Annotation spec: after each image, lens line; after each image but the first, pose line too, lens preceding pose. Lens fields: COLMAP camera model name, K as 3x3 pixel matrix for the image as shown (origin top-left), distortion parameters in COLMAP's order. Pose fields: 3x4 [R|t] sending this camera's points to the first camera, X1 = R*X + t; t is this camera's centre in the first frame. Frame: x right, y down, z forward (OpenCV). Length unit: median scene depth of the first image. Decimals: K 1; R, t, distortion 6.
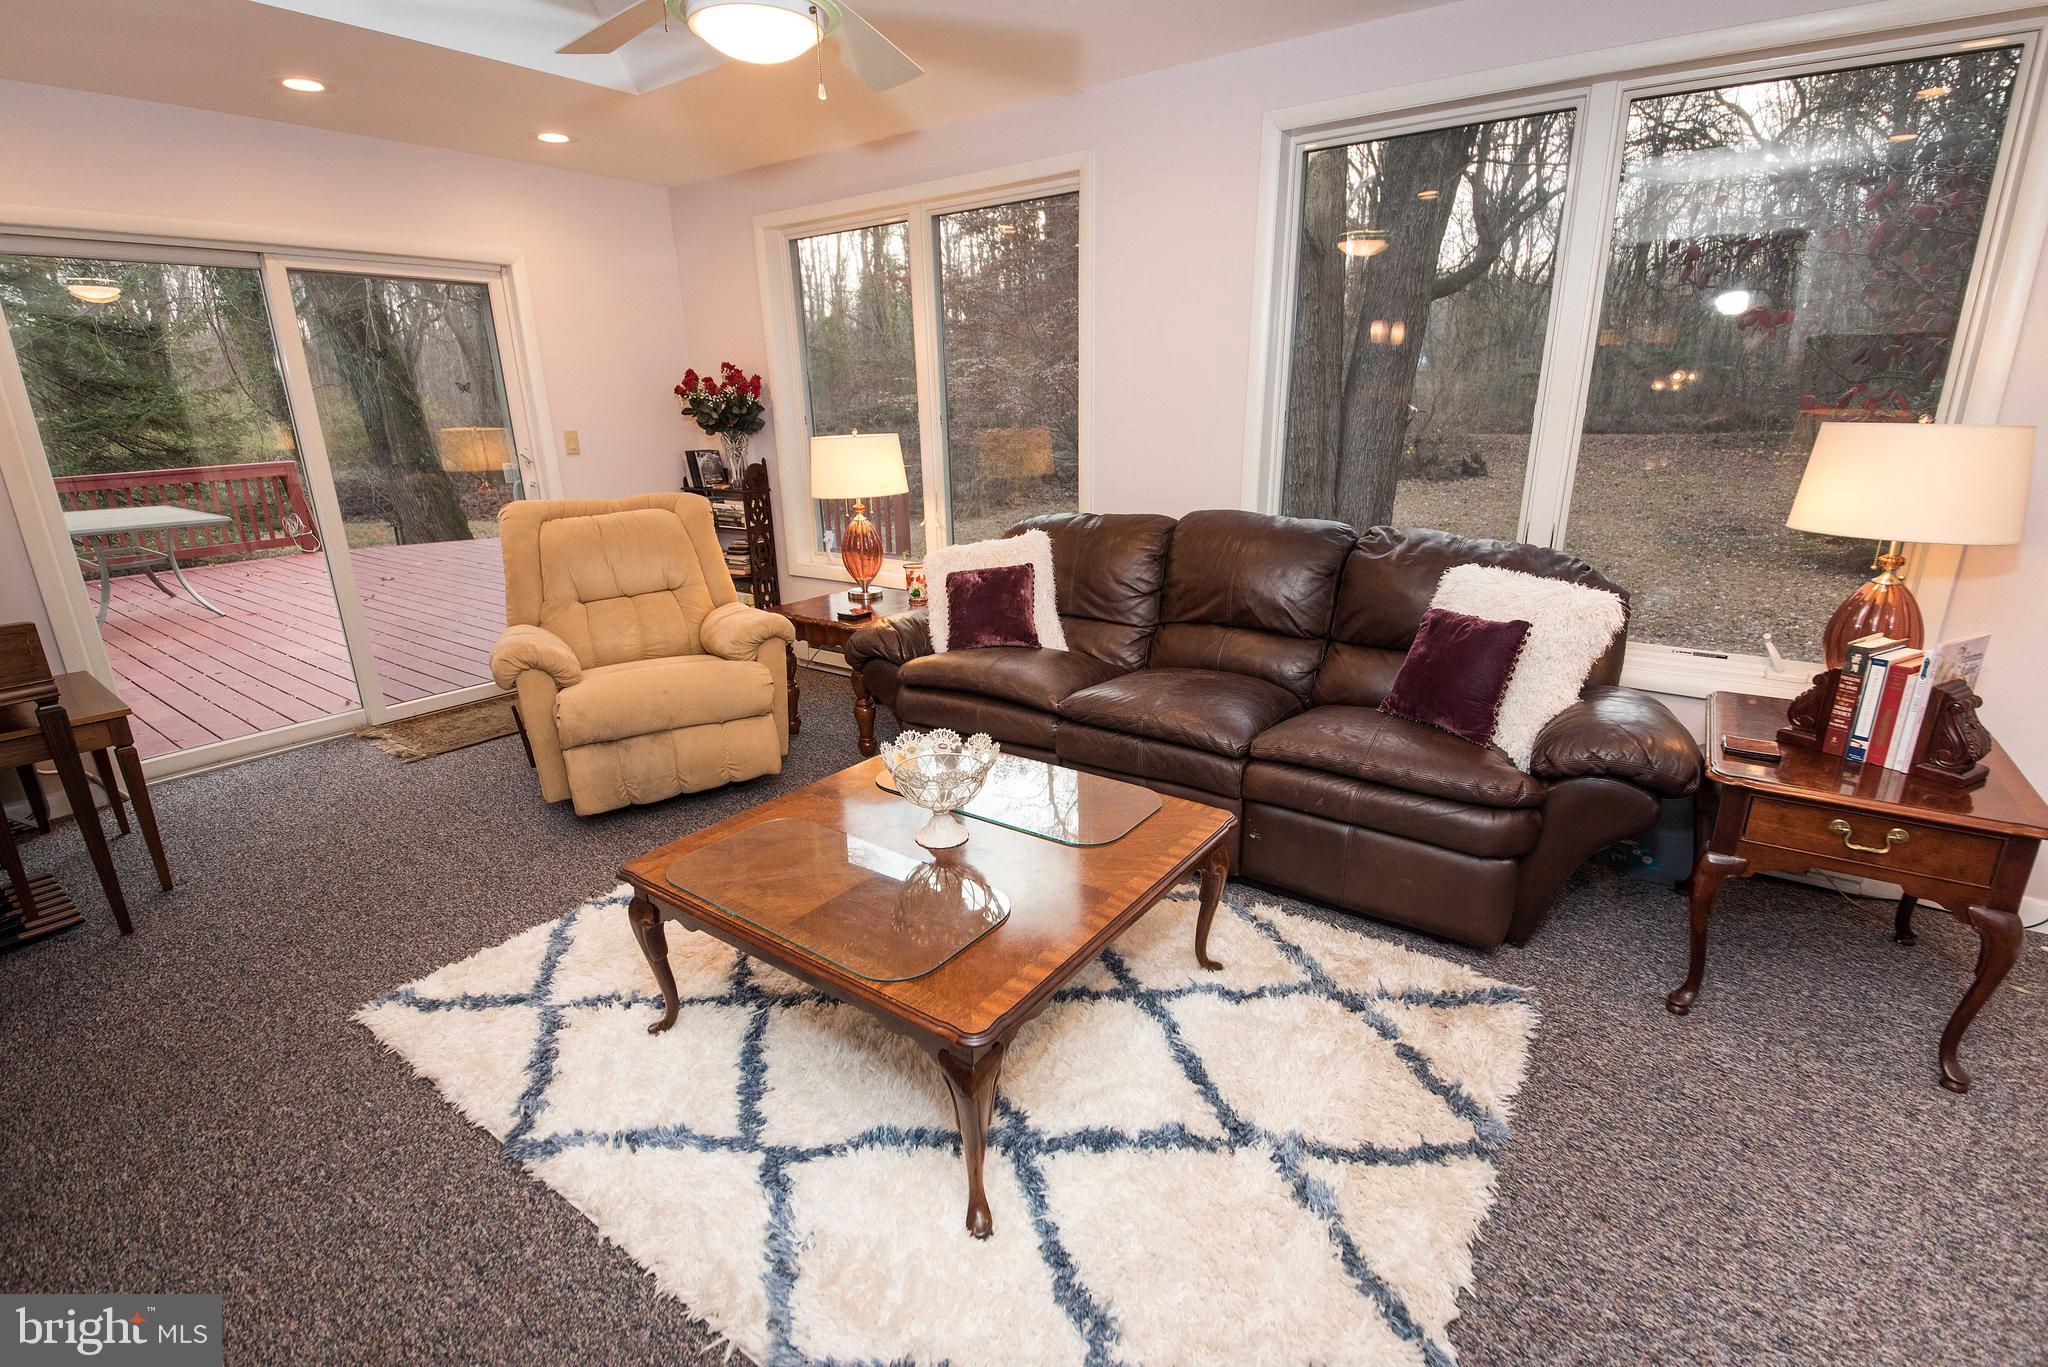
lens RADIAL K [[934.3, 0, 1024.0], [0, 934.3, 683.5], [0, 0, 1]] dist [-0.000612, -0.000499]
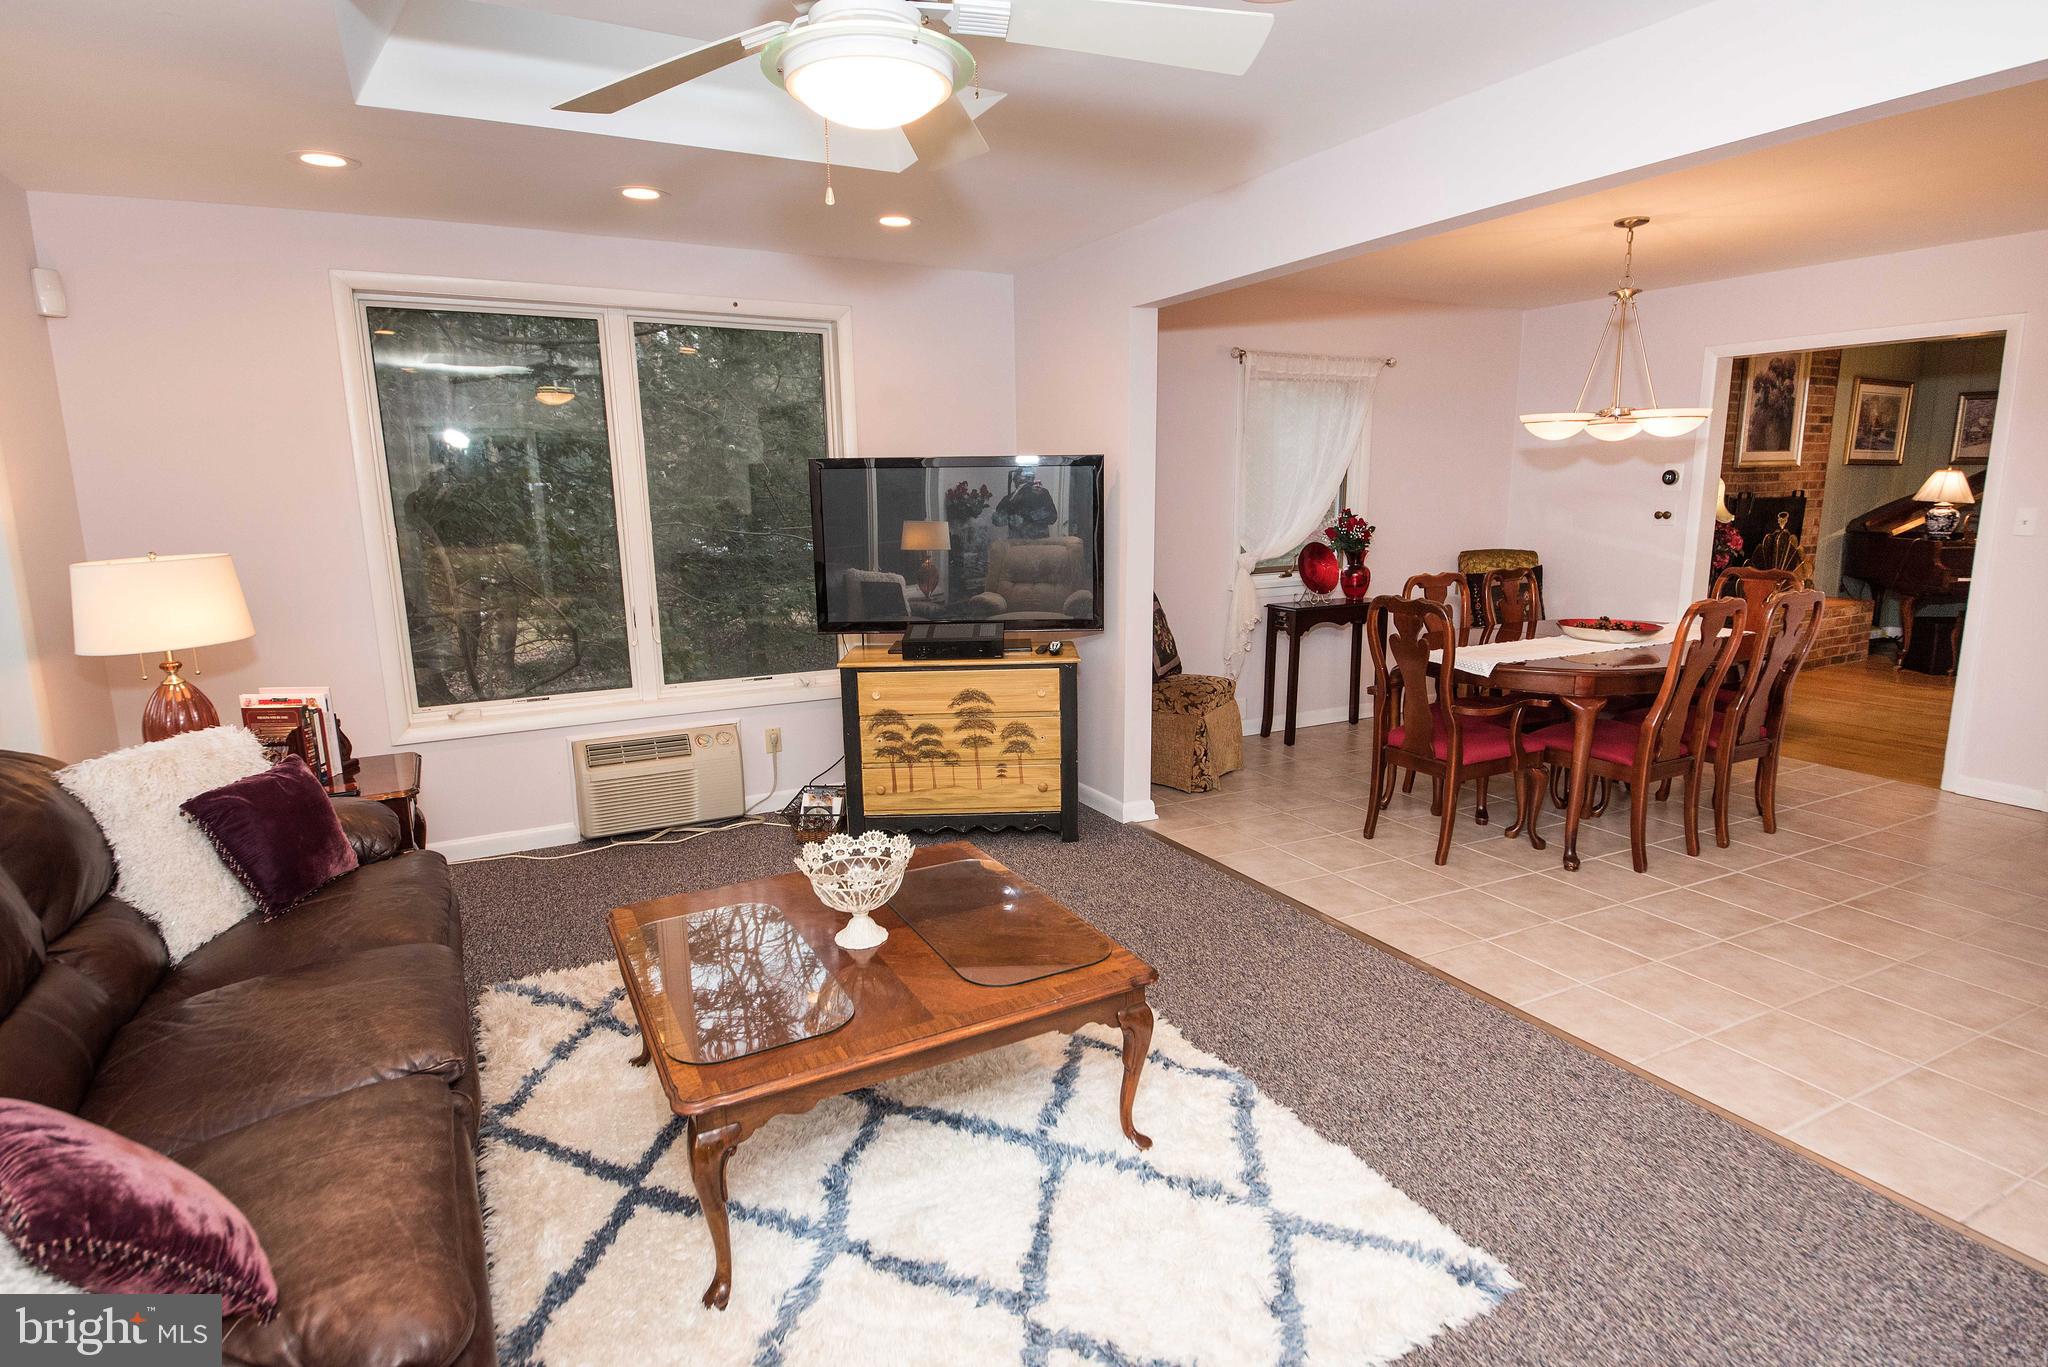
lens RADIAL K [[1050.8, 0, 1024.0], [0, 1050.8, 683.5], [0, 0, 1]] dist [0.024600, -0.000514]
pose [[-0.895694, -0.048345, 0.442035, -0.815664], [0.161251, 0.891095, 0.424202, -0.593077], [-0.414403, 0.451234, -0.790353, 1.852028]]
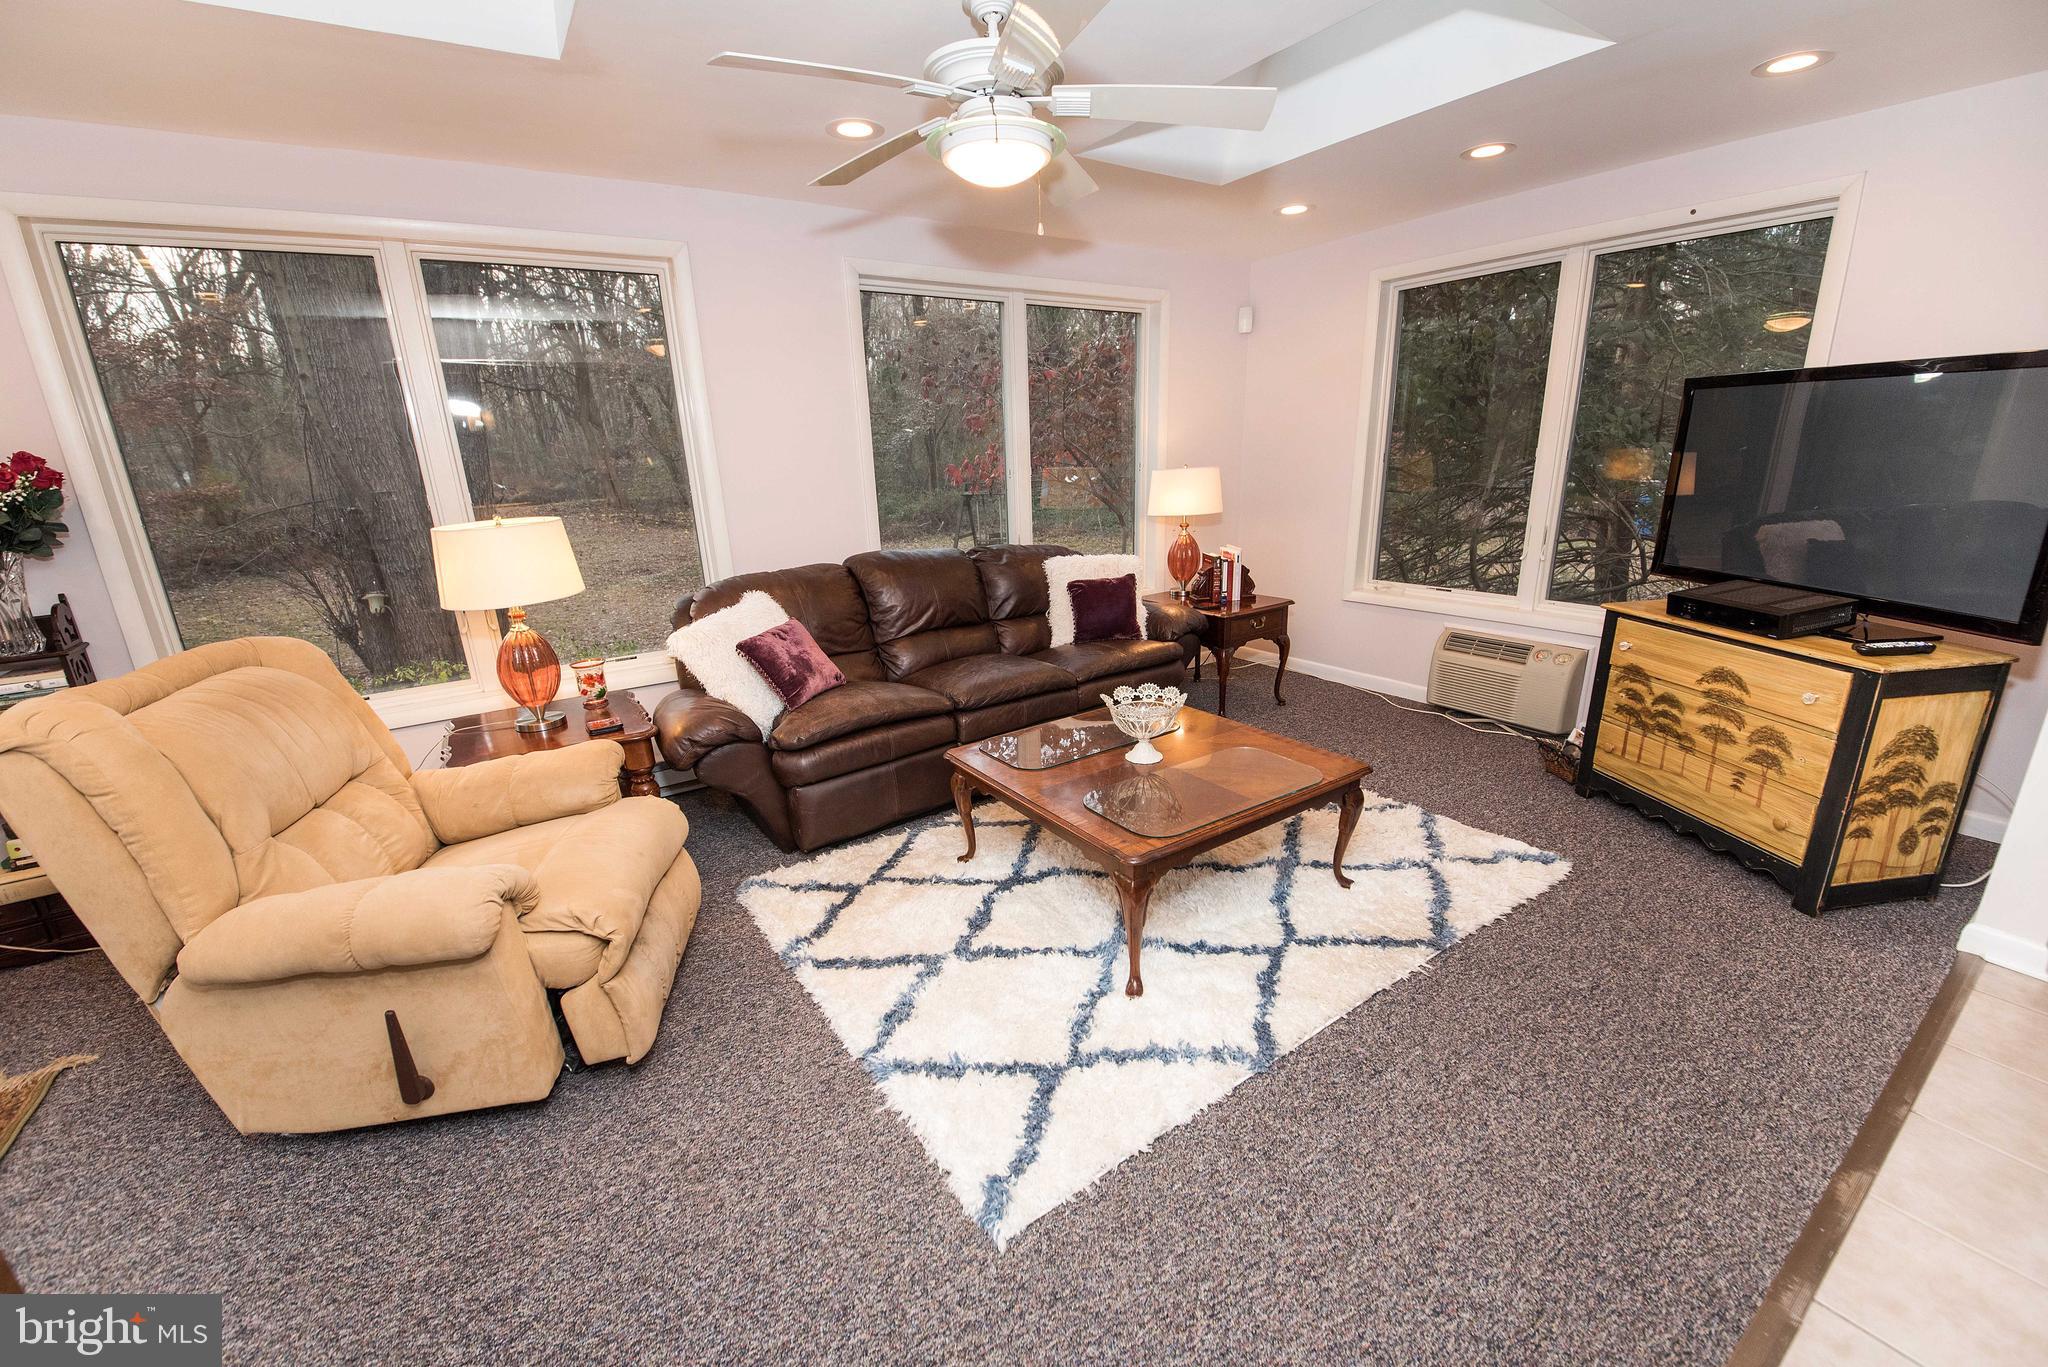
lens RADIAL K [[788.8, 0, 1024.0], [0, 788.8, 683.5], [0, 0, 1]] dist [-0.000327, -0.000229]
pose [[0.348432, -0.255779, 0.901761, -1.340758], [0.302384, 0.941285, 0.150151, -0.200858], [-0.887220, 0.220361, 0.405318, 0.692594]]
